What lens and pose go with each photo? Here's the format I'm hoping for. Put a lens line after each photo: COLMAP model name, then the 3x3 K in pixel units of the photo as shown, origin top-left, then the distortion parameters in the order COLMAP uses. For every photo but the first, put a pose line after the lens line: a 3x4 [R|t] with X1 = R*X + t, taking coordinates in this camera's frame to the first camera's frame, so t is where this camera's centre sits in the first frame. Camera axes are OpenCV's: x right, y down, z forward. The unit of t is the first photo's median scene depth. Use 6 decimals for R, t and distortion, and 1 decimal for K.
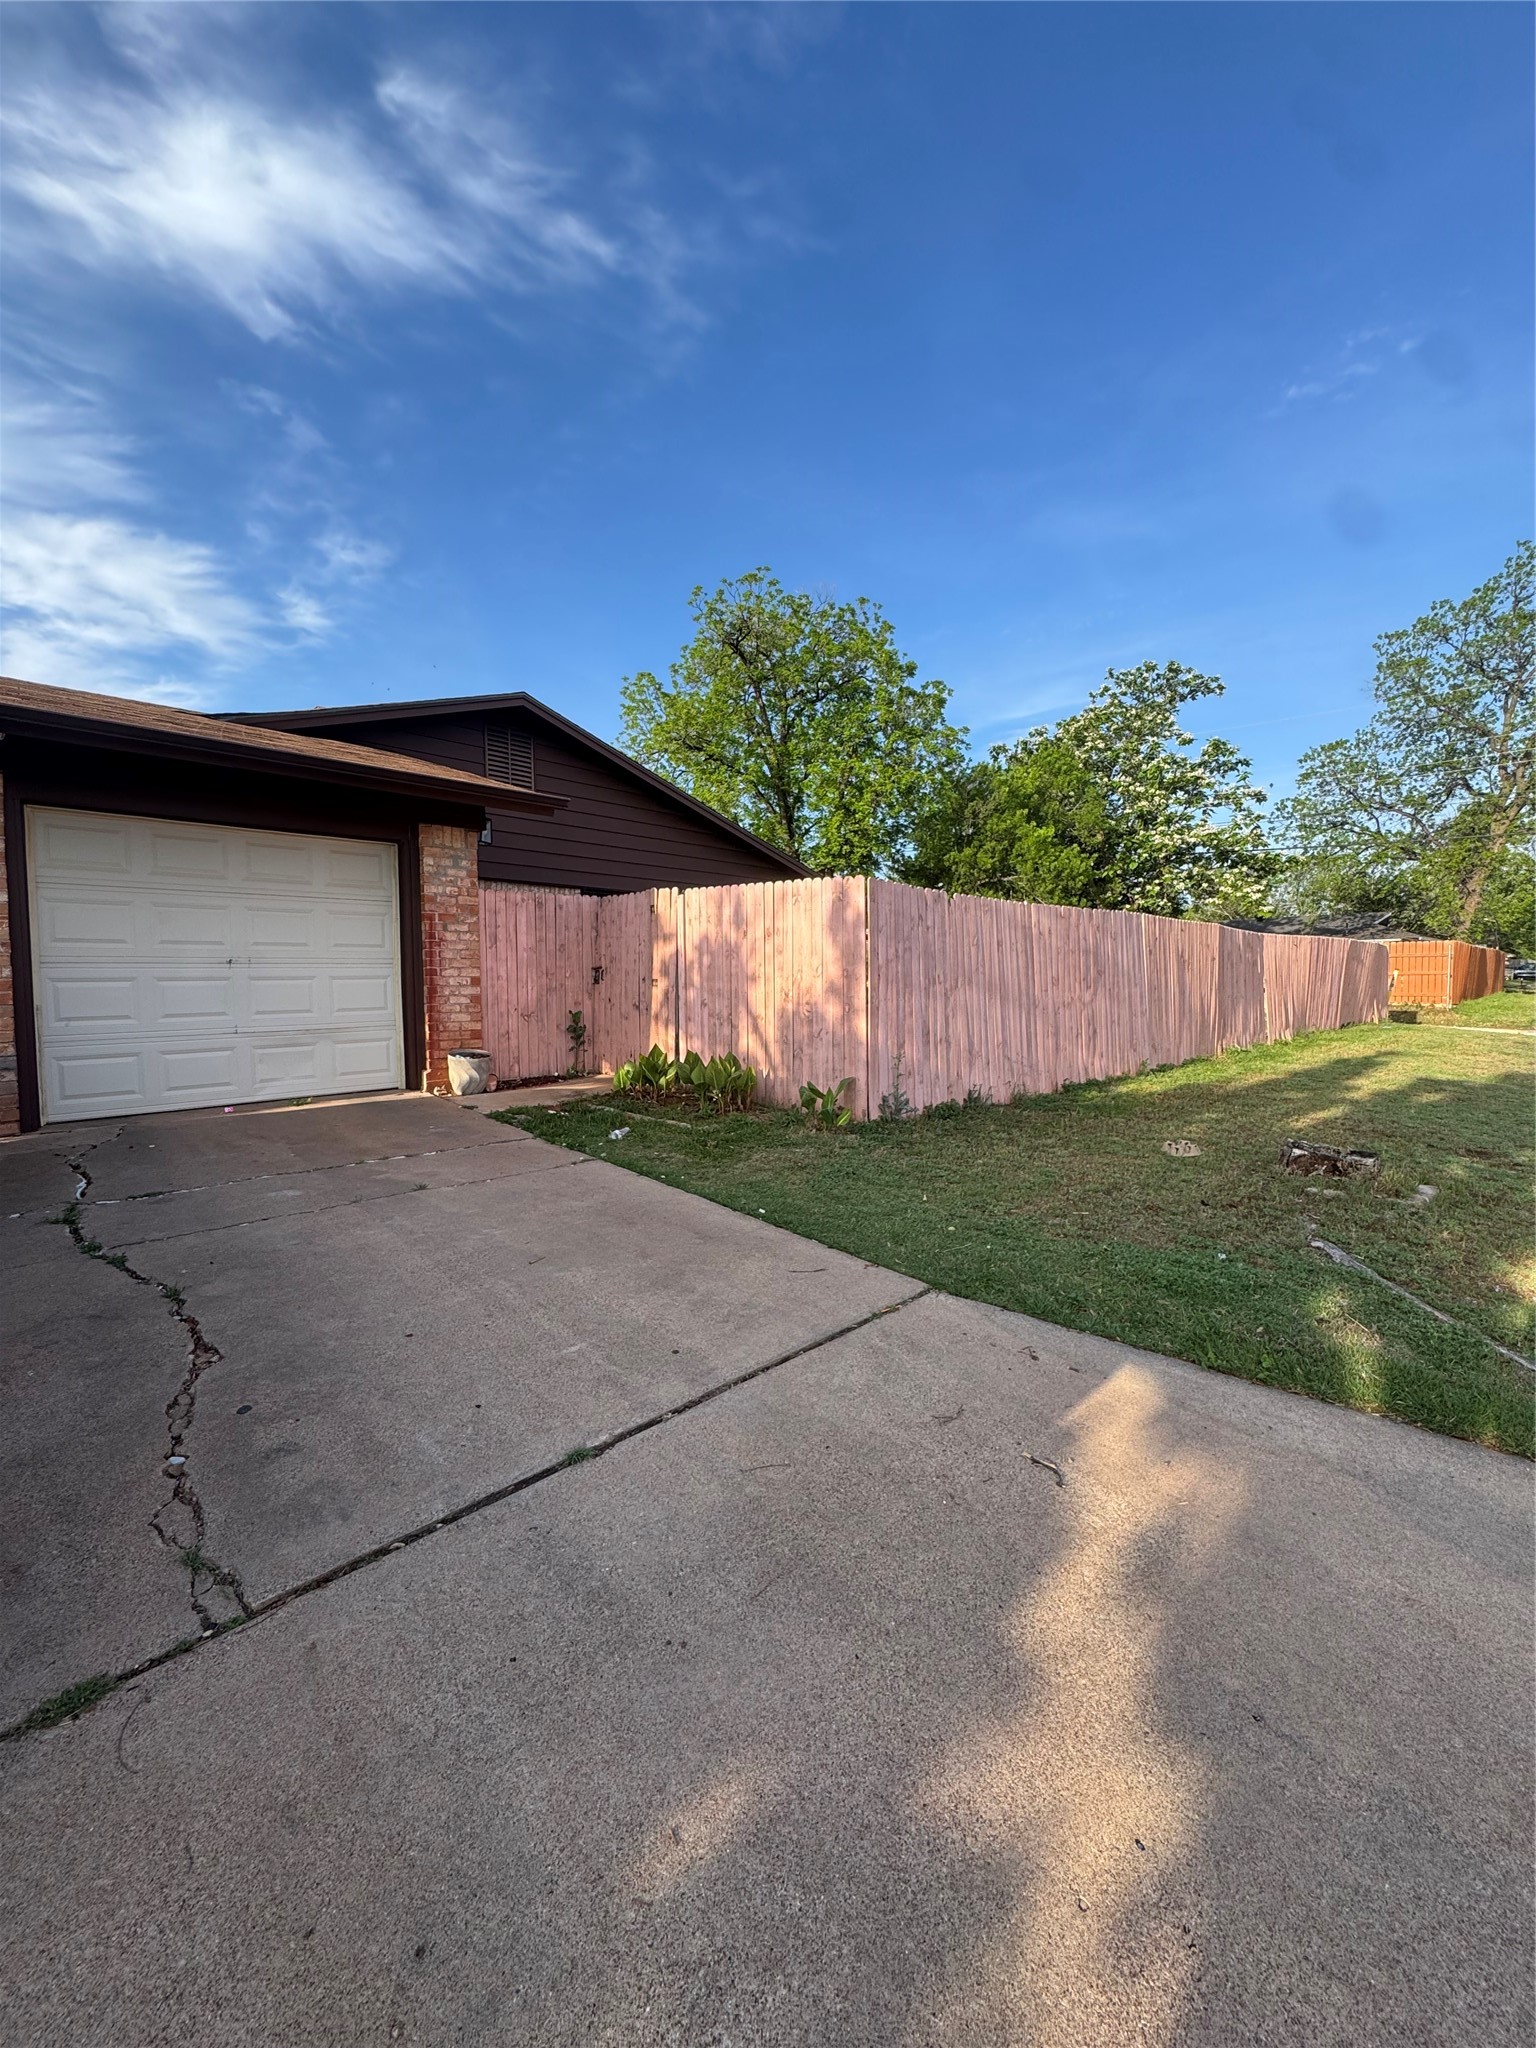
lens RADIAL K [[815.3, 0, 768.8], [0, 815.3, 1030.3], [0, 0, 1]] dist [-0.004041, -0.000304]
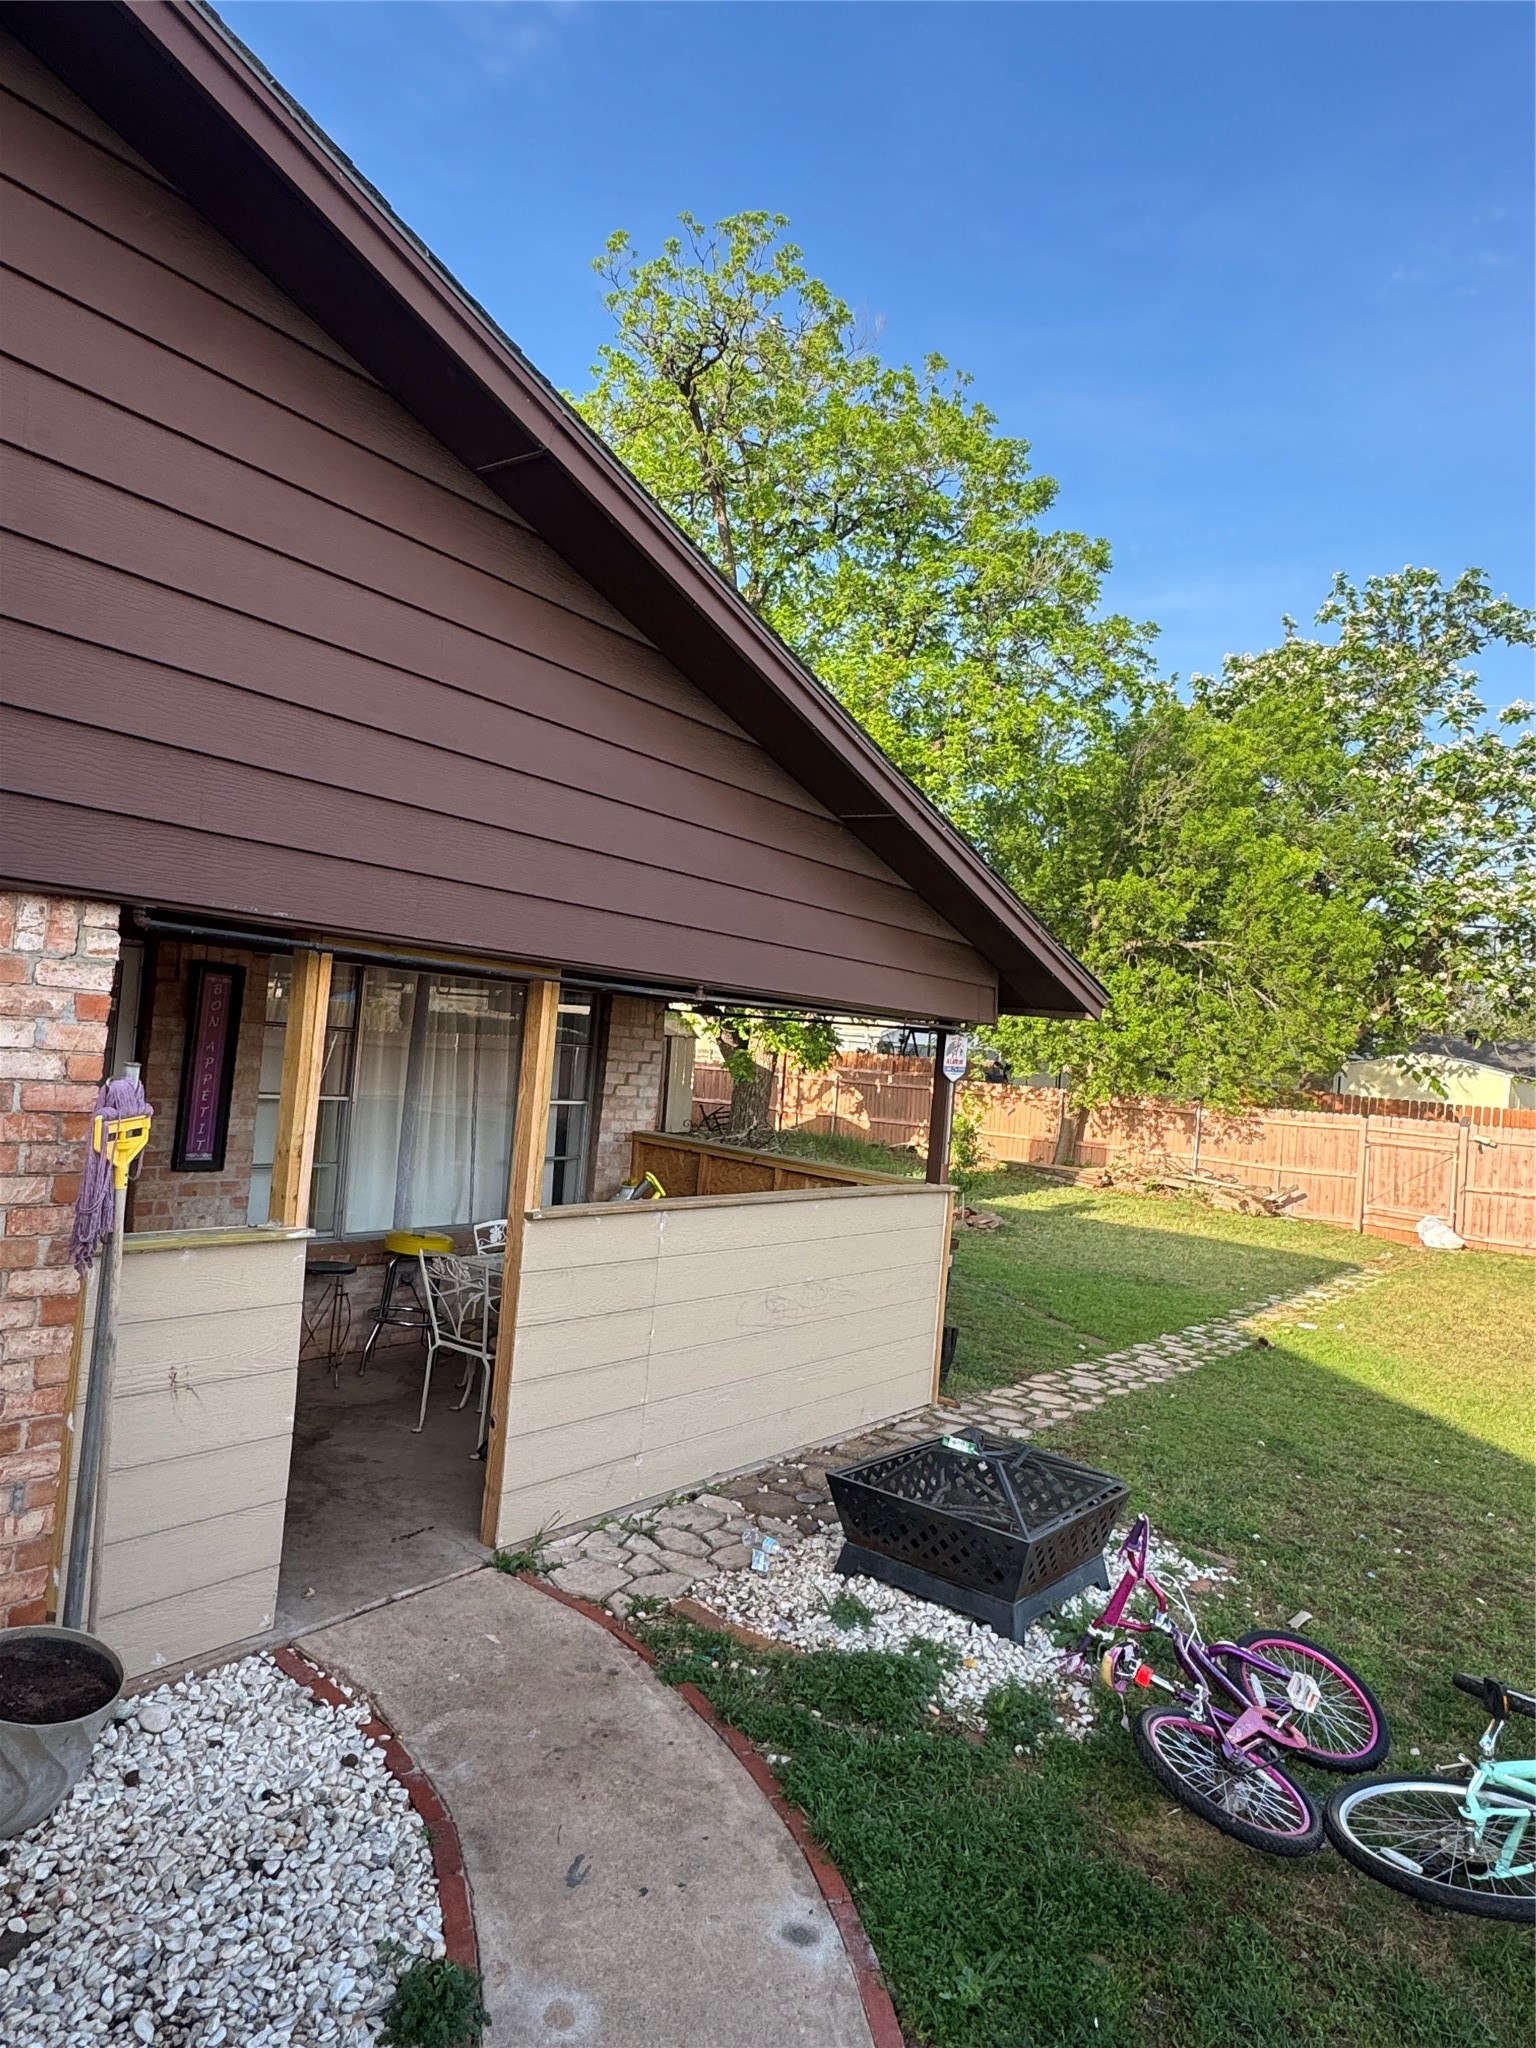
lens RADIAL K [[1247.9, 0, 770.0], [0, 1247.9, 1019.1], [0, 0, 1]] dist [0.001184, 0.000412]
pose [[0.987852, 0.094657, 0.123241, -0.045266], [-0.085258, 0.993187, -0.079440, -0.064574], [-0.129921, 0.067968, 0.989192, 0.316415]]
